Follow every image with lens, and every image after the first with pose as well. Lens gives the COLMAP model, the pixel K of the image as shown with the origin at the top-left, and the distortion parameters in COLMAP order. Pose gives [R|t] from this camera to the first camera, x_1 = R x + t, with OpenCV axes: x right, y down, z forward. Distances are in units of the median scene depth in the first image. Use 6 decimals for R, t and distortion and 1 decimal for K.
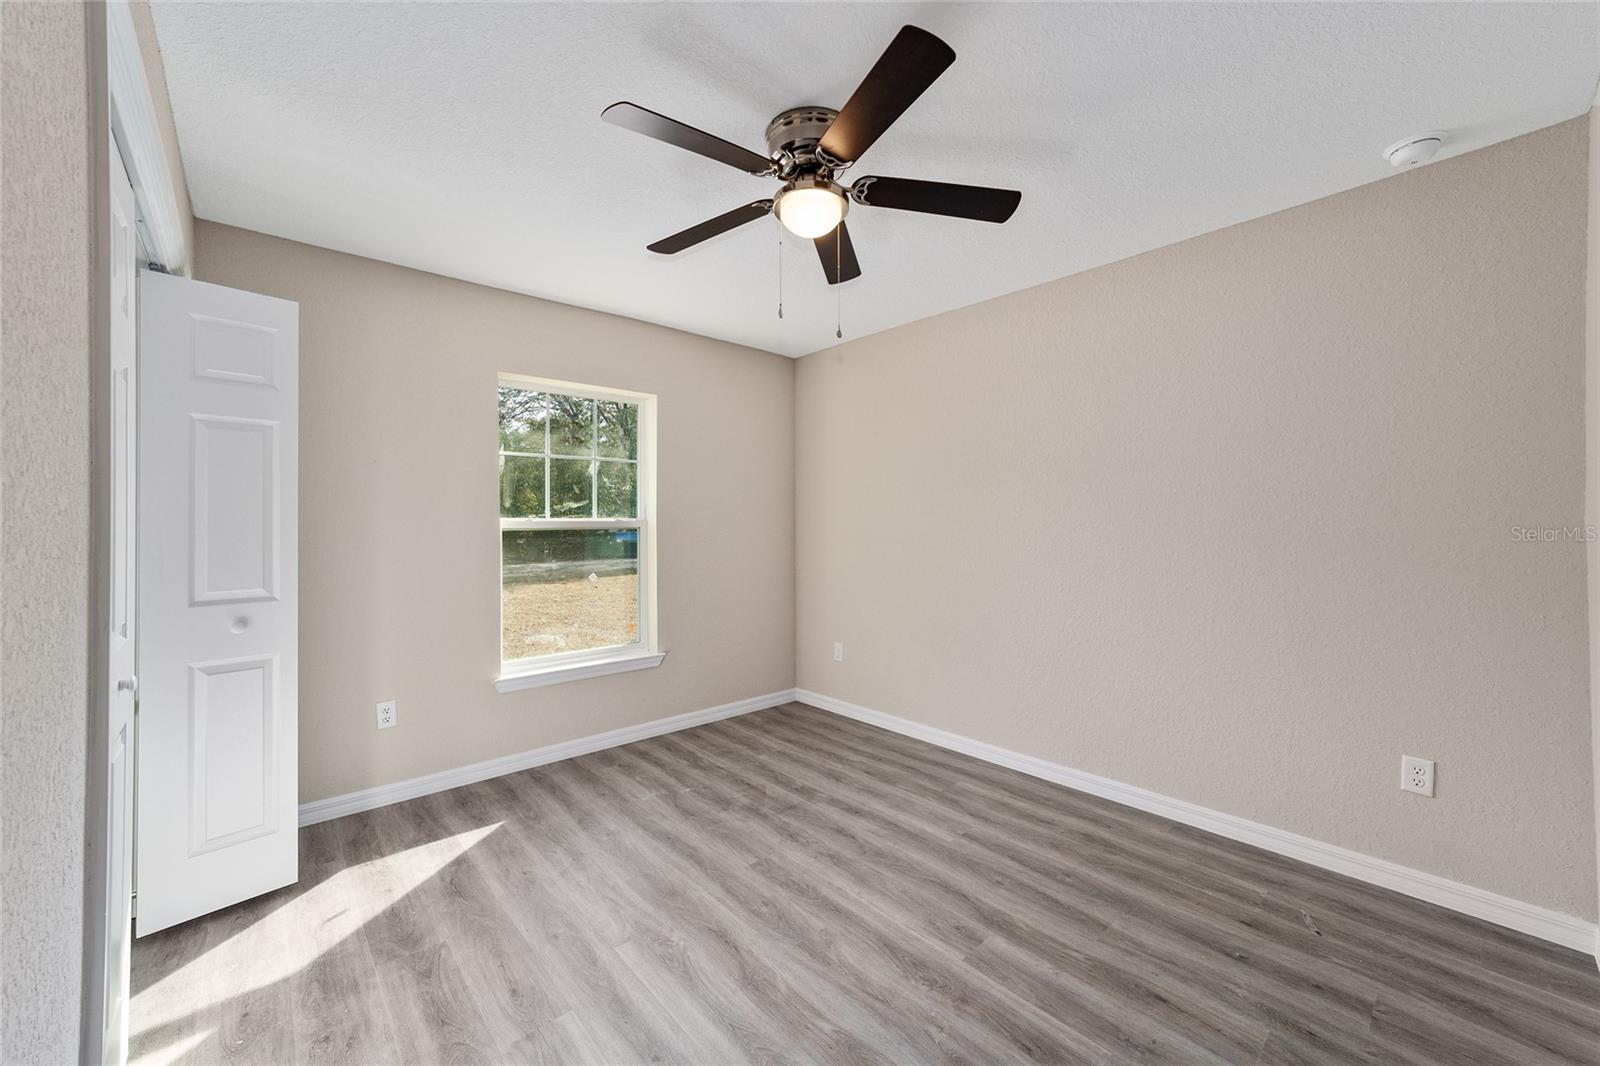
lens RADIAL K [[612.7, 0, 800.4], [0, 612.7, 536.8], [0, 0, 1]] dist [-0.016342, 0.008716]
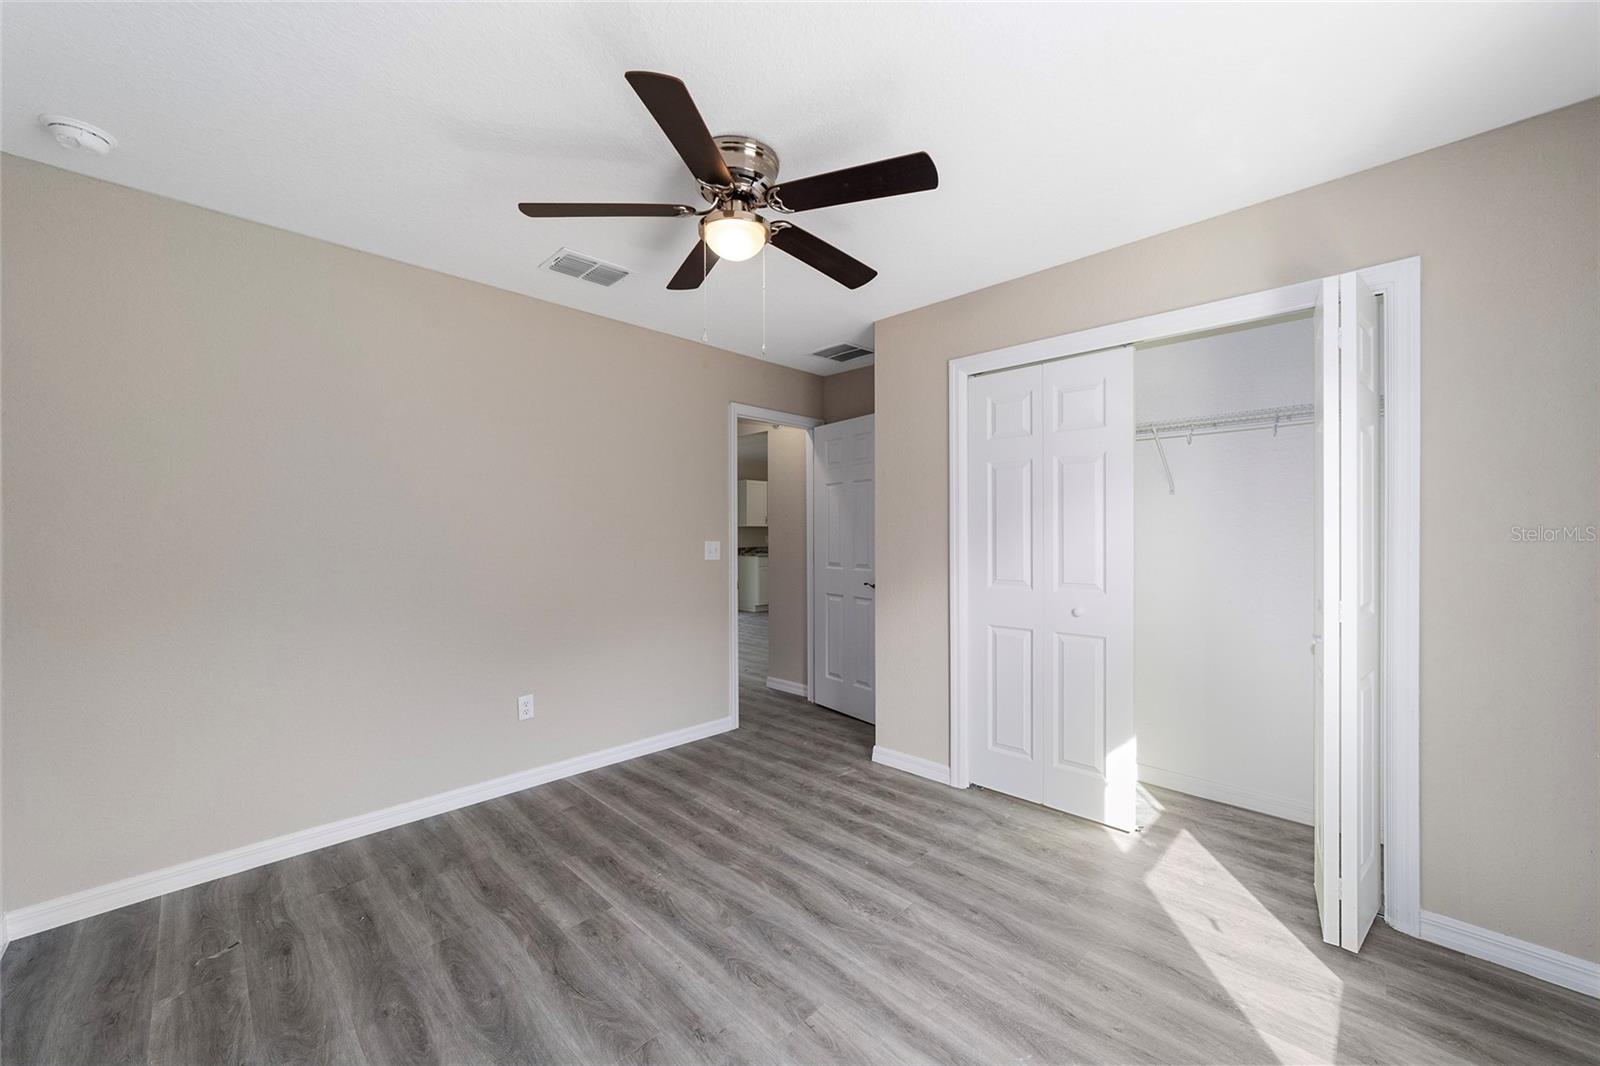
lens RADIAL K [[612.7, 0, 800.4], [0, 612.7, 536.8], [0, 0, 1]] dist [-0.016342, 0.008716]
pose [[-0.998207, 0.006743, -0.059482, -0.029271], [0.005618, 0.999803, 0.019057, -0.039494], [0.059599, 0.018689, -0.998047, 2.014998]]
